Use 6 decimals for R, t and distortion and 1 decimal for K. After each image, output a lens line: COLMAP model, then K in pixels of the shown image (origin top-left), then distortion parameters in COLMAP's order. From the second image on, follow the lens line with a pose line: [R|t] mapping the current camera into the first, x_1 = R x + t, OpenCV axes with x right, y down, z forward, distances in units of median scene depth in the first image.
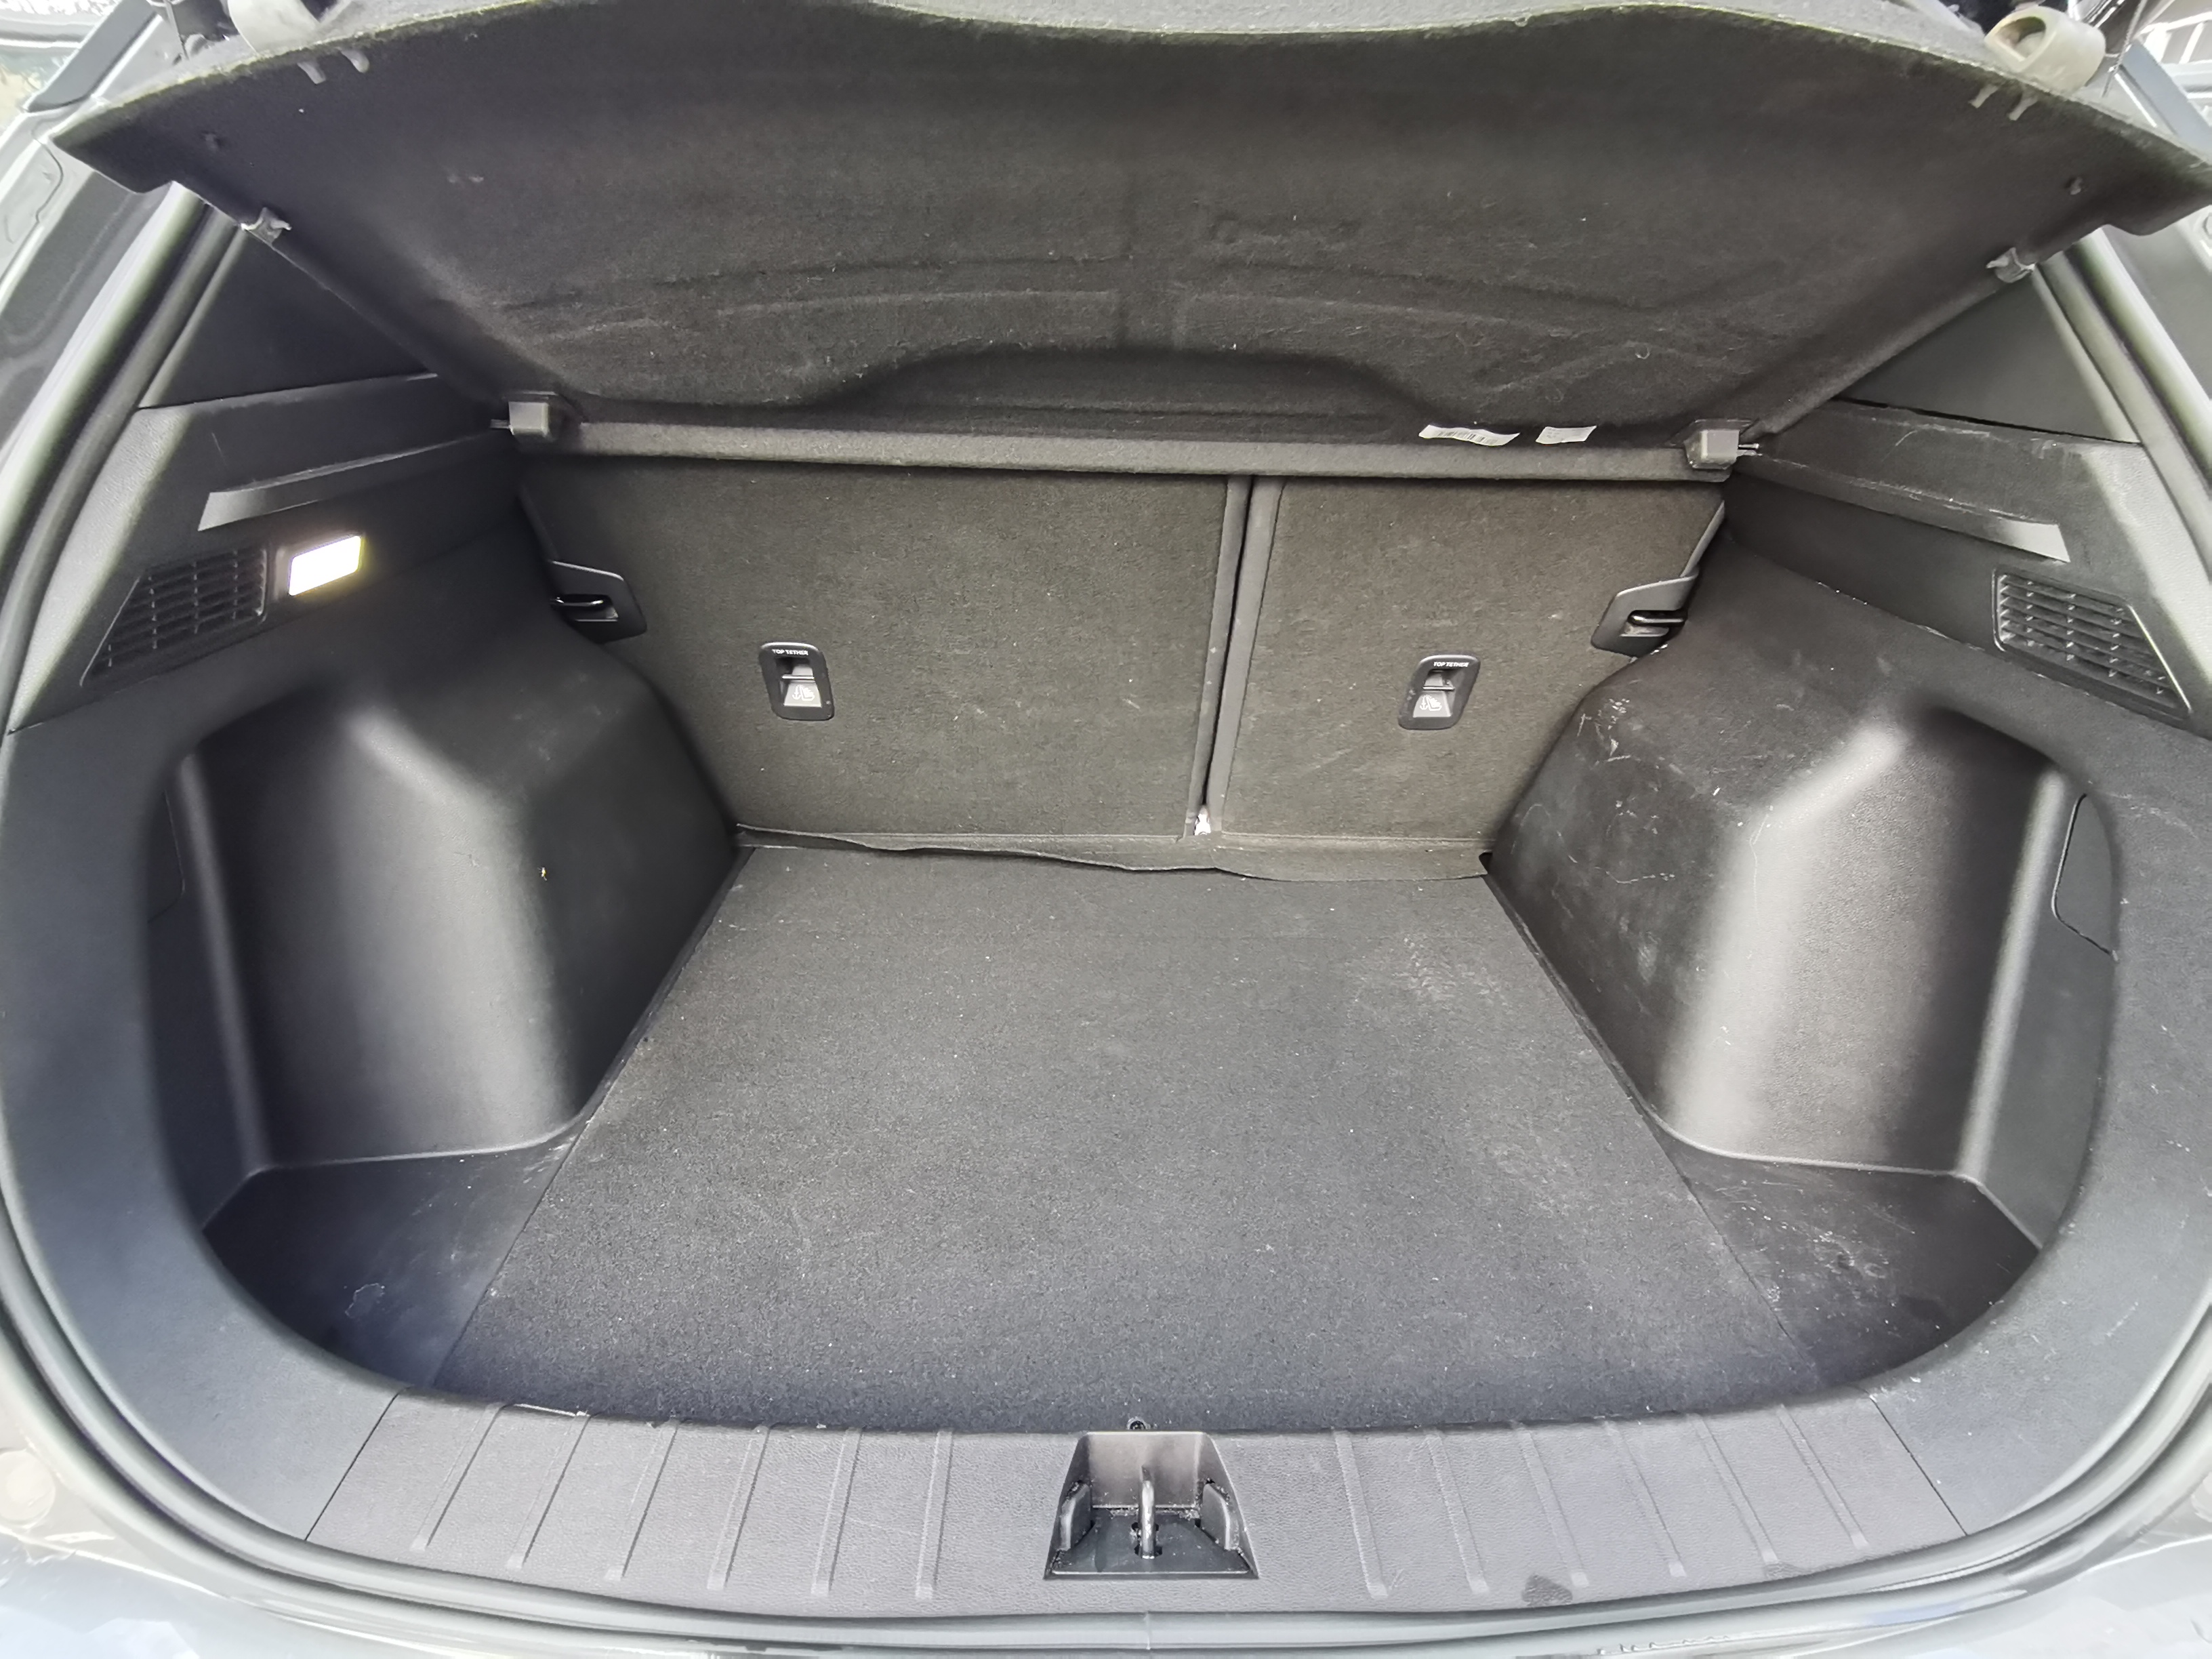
lens RADIAL K [[1111.7, 0, 1113.4], [0, 1111.7, 828.5], [0, 0, 1]] dist [0.014447, -0.001123]
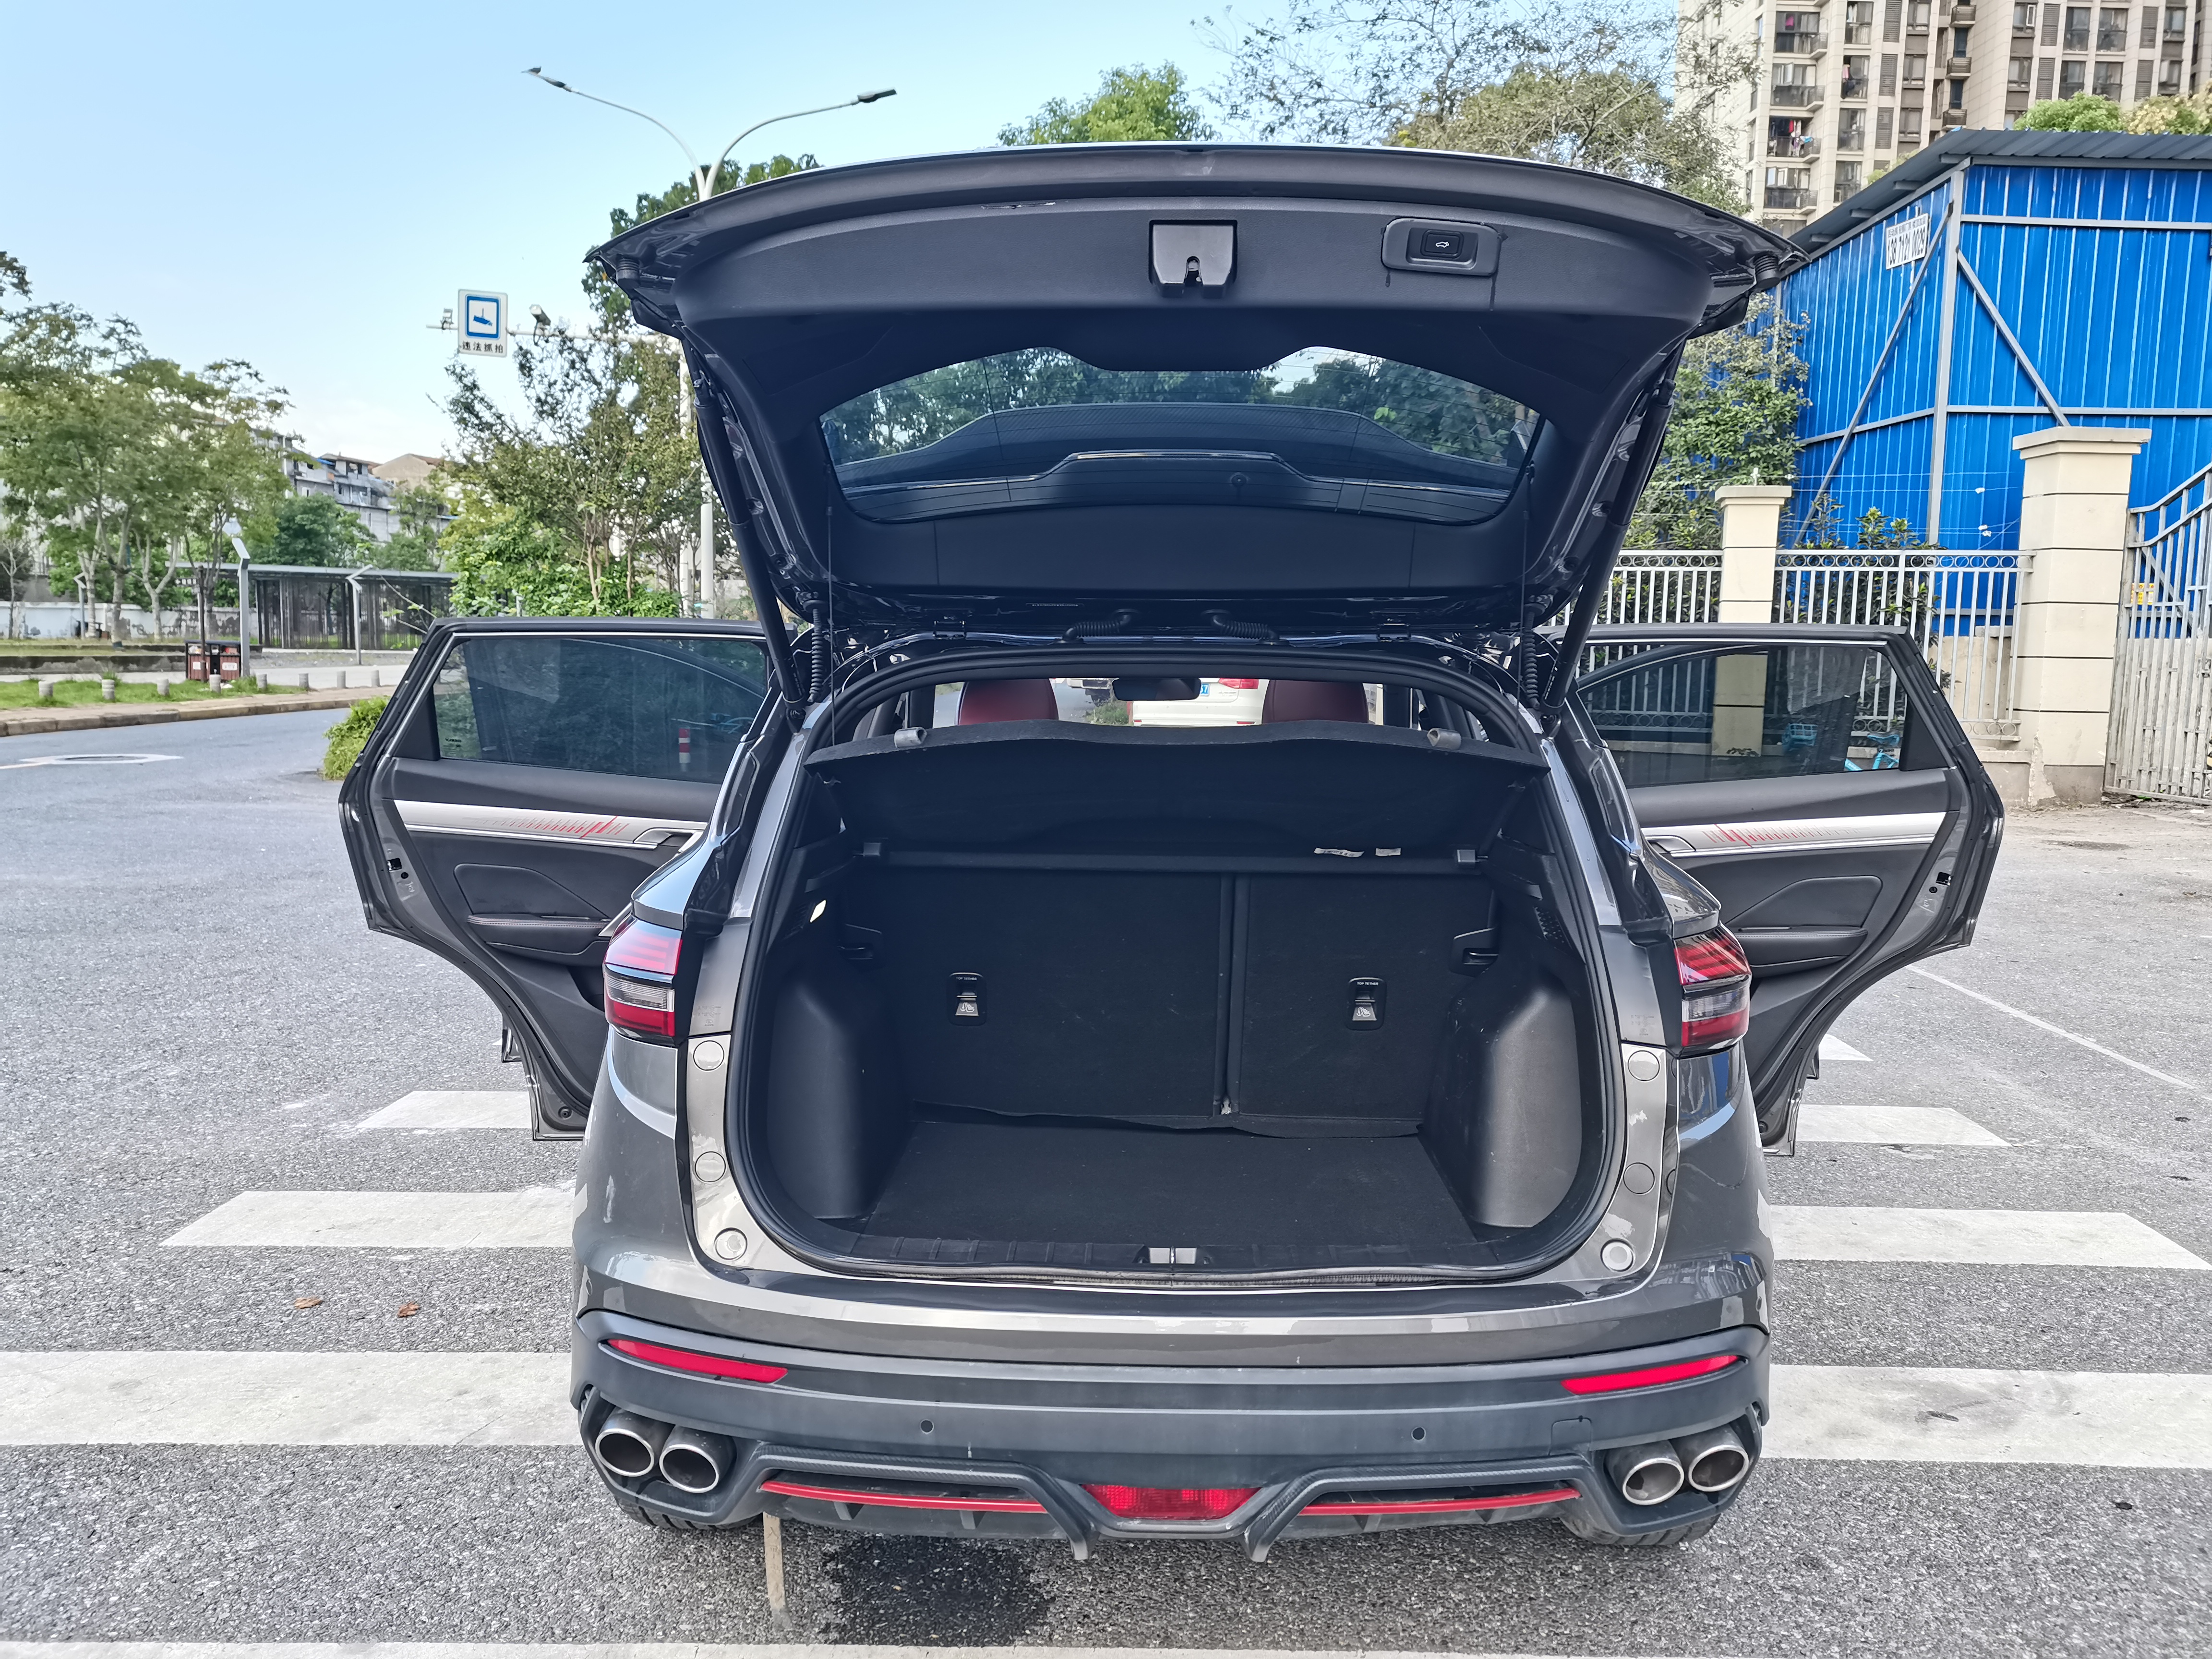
lens RADIAL K [[1658.7, 0, 1106.0], [0, 1658.7, 829.5], [0, 0, 1]] dist [0.001840, -0.001900]
pose [[0.999221, -0.010028, -0.038163, 0.015644], [-0.003857, 0.937719, -0.347372, 0.568126], [0.039270, 0.347249, 0.936950, -1.605163]]
